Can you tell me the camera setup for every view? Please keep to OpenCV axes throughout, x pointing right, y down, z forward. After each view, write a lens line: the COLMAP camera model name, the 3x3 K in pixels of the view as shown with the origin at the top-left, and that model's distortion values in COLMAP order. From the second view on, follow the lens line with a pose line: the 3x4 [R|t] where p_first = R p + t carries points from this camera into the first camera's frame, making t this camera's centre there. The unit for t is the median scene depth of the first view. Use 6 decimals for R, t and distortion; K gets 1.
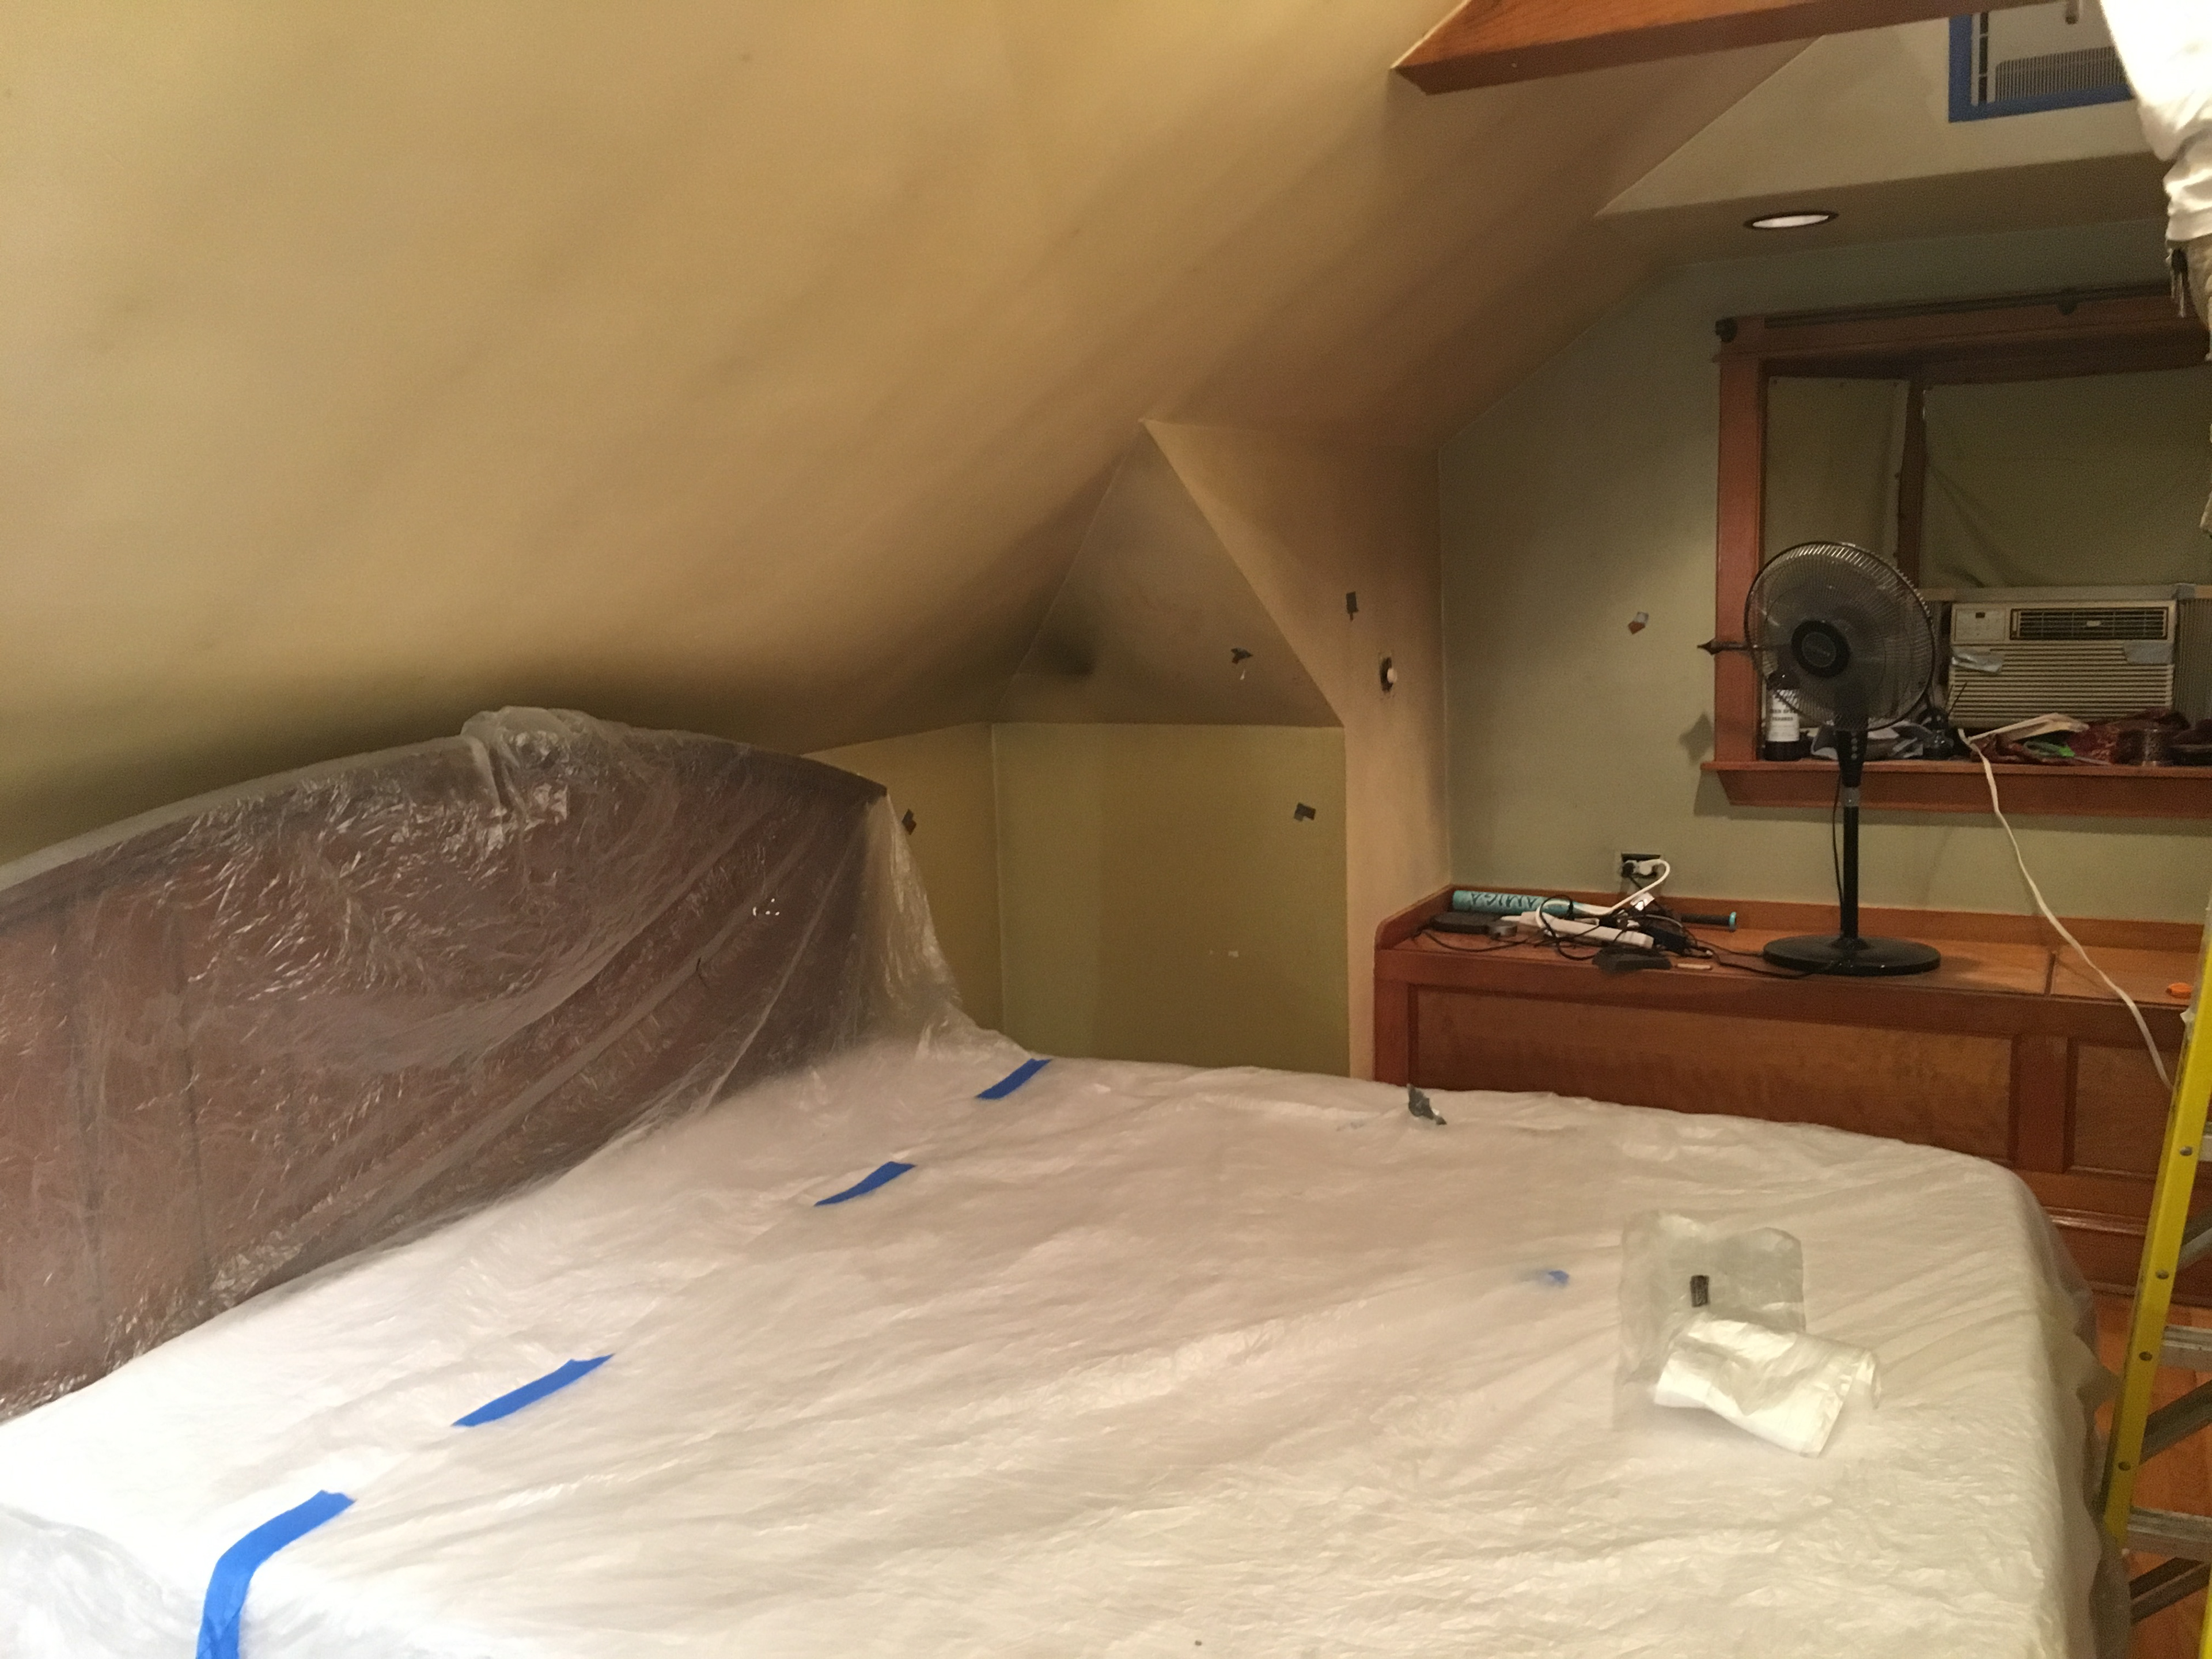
lens RADIAL K [[1881.7, 0, 1101.4], [0, 1881.7, 828.3], [0, 0, 1]] dist [0.084921, -0.125902]
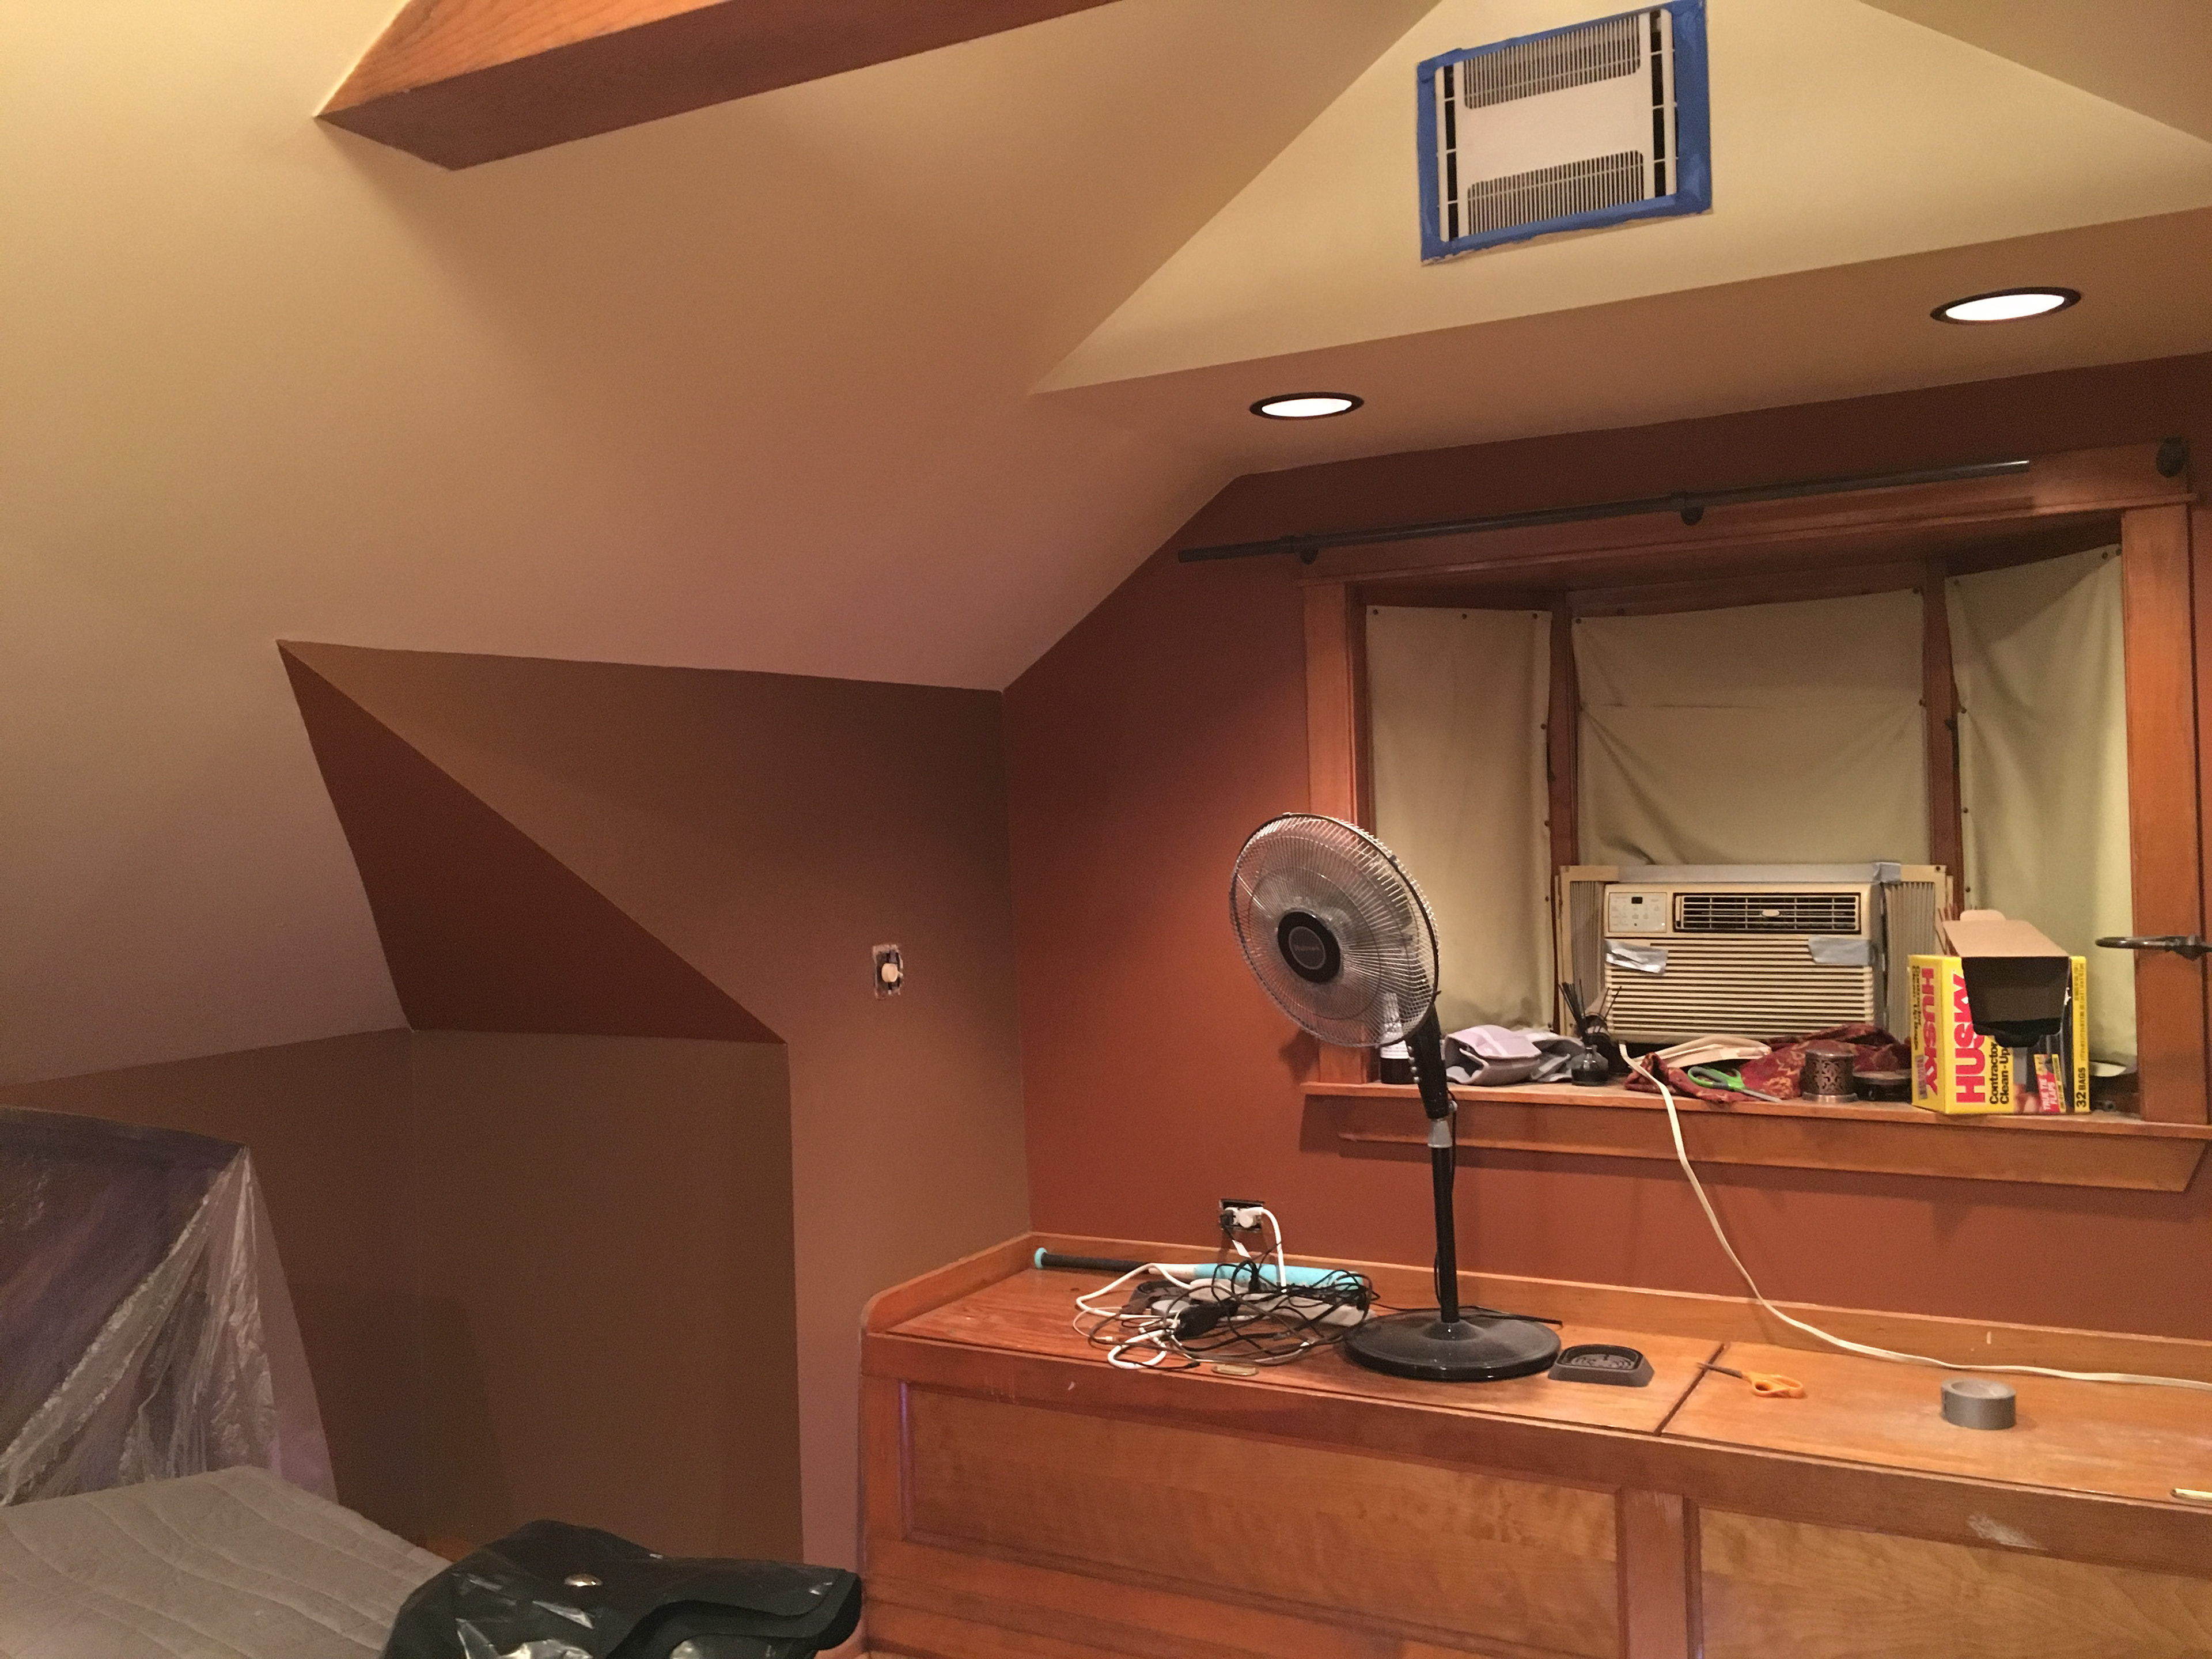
lens RADIAL K [[1881.7, 0, 1101.4], [0, 1881.7, 828.3], [0, 0, 1]] dist [0.084921, -0.125902]
pose [[0.999758, 0.001790, -0.021914, 0.261298], [-0.004720, 0.990917, -0.134393, -0.035610], [0.021474, 0.134464, 0.990686, 0.218139]]
